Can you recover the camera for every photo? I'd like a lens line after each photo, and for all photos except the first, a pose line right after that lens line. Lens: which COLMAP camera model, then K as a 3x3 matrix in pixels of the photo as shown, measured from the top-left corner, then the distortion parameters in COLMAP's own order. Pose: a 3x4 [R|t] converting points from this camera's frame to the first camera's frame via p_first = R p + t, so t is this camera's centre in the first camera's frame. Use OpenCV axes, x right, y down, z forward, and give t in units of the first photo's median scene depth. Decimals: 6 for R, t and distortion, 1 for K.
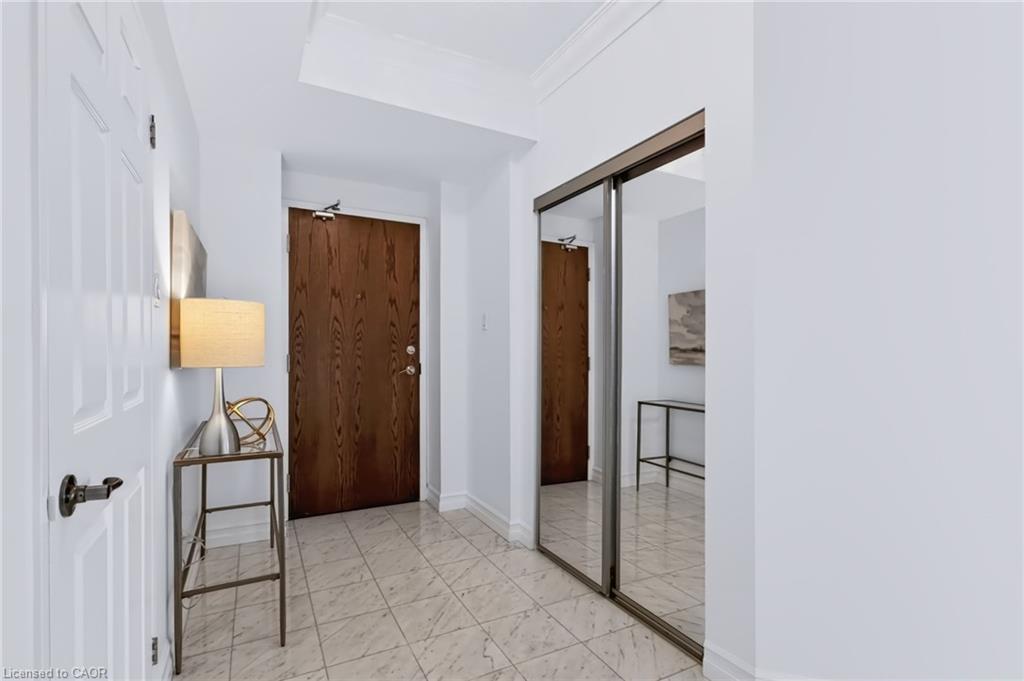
lens RADIAL K [[486.3, 0, 527.5], [0, 486.3, 354.6], [0, 0, 1]] dist [0.005315, -0.002677]
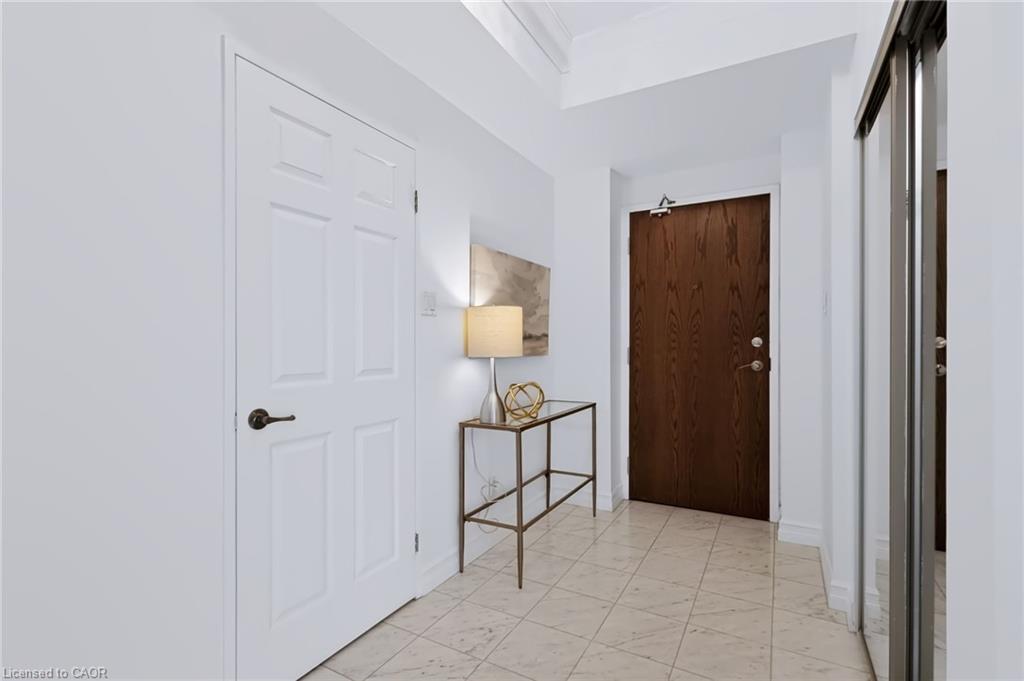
lens RADIAL K [[486.3, 0, 510.2], [0, 486.3, 346.8], [0, 0, 1]] dist [0.005315, -0.002677]
pose [[0.520244, -0.004331, -0.854007, 0.288876], [0.001429, 0.999990, -0.004201, 0.001982], [0.854017, 0.000966, 0.520245, 0.194081]]
